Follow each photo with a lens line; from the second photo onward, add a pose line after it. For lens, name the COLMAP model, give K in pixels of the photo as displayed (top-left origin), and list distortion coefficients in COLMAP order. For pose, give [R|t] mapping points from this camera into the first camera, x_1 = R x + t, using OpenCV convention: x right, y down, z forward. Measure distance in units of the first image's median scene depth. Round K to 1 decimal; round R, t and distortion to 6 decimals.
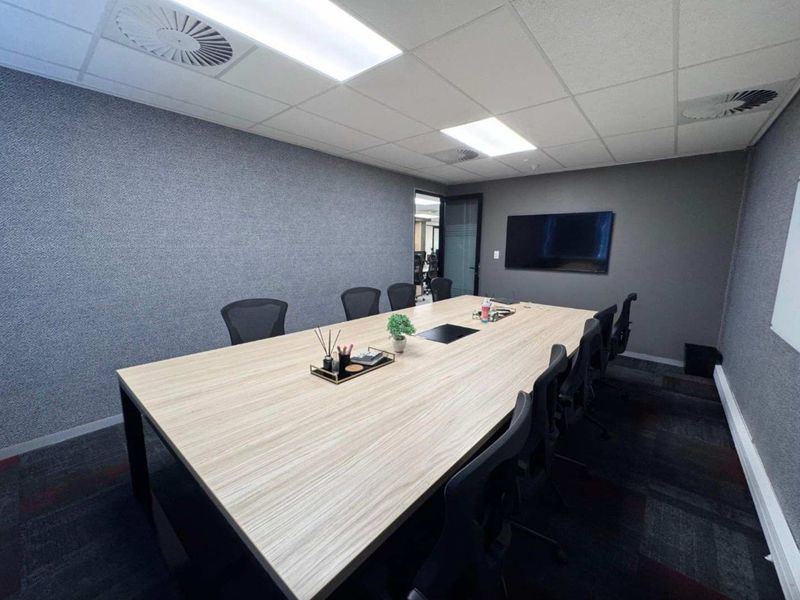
lens RADIAL K [[331.8, 0, 401.3], [0, 331.8, 278.4], [0, 0, 1]] dist [-0.032404, -0.000009]
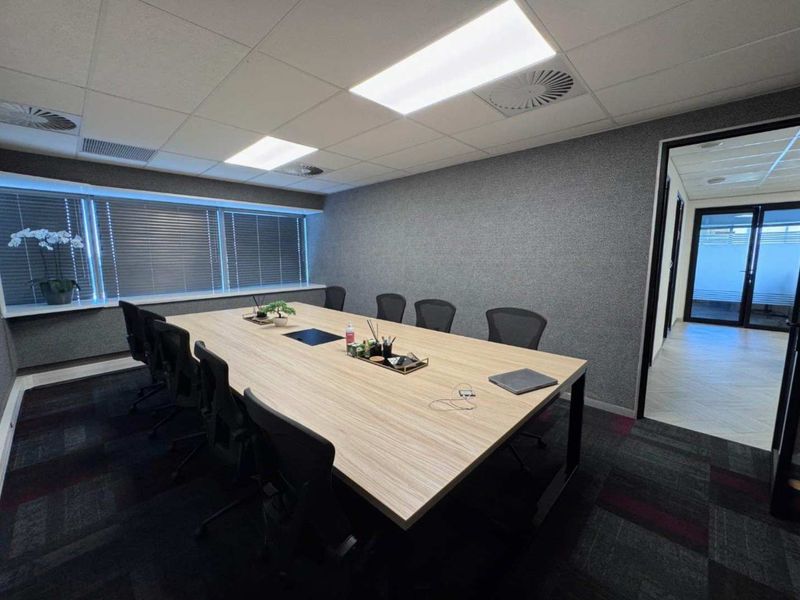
lens RADIAL K [[321.9, 0, 400.8], [0, 321.9, 297.9], [0, 0, 1]] dist [0.000553, 0.000143]
pose [[-0.051693, 0.114091, -0.992125, 0.877290], [-0.108523, 0.986928, 0.119148, -0.079589], [0.992749, 0.113827, -0.038635, 0.973912]]
